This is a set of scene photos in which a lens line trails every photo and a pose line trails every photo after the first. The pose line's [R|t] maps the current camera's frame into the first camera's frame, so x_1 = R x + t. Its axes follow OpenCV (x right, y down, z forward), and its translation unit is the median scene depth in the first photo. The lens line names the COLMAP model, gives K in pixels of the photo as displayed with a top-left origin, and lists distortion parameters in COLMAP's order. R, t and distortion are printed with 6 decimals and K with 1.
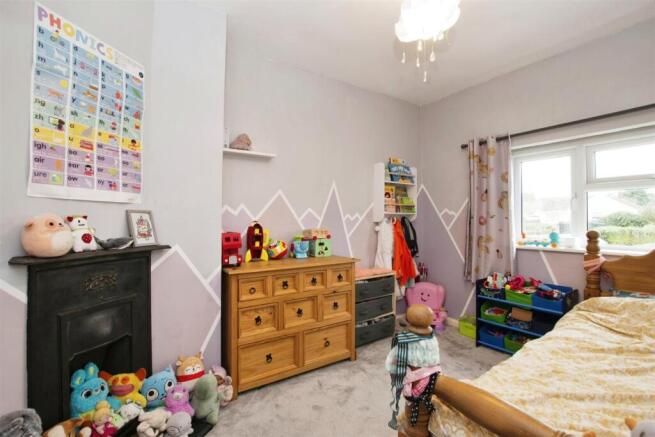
lens RADIAL K [[293.2, 0, 326.6], [0, 293.2, 219.3], [0, 0, 1]] dist [-0.023293, -0.000313]
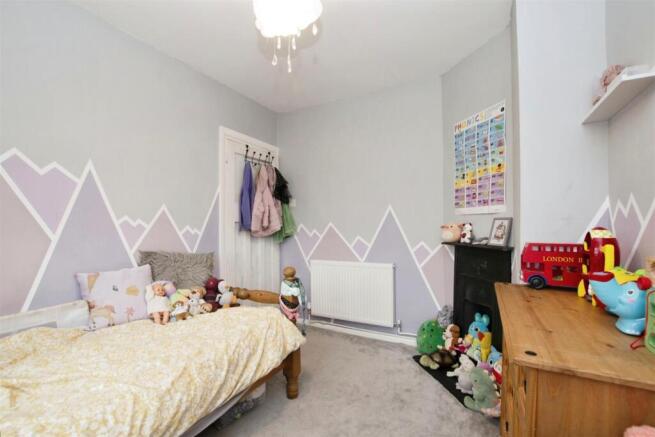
lens RADIAL K [[293.2, 0, 327.1], [0, 293.2, 221.5], [0, 0, 1]] dist [-0.023293, -0.000313]
pose [[-0.870634, 0.006834, -0.491883, 0.689193], [0.016044, 0.999766, -0.014507, -0.009028], [0.491669, -0.020522, -0.870540, 1.839768]]
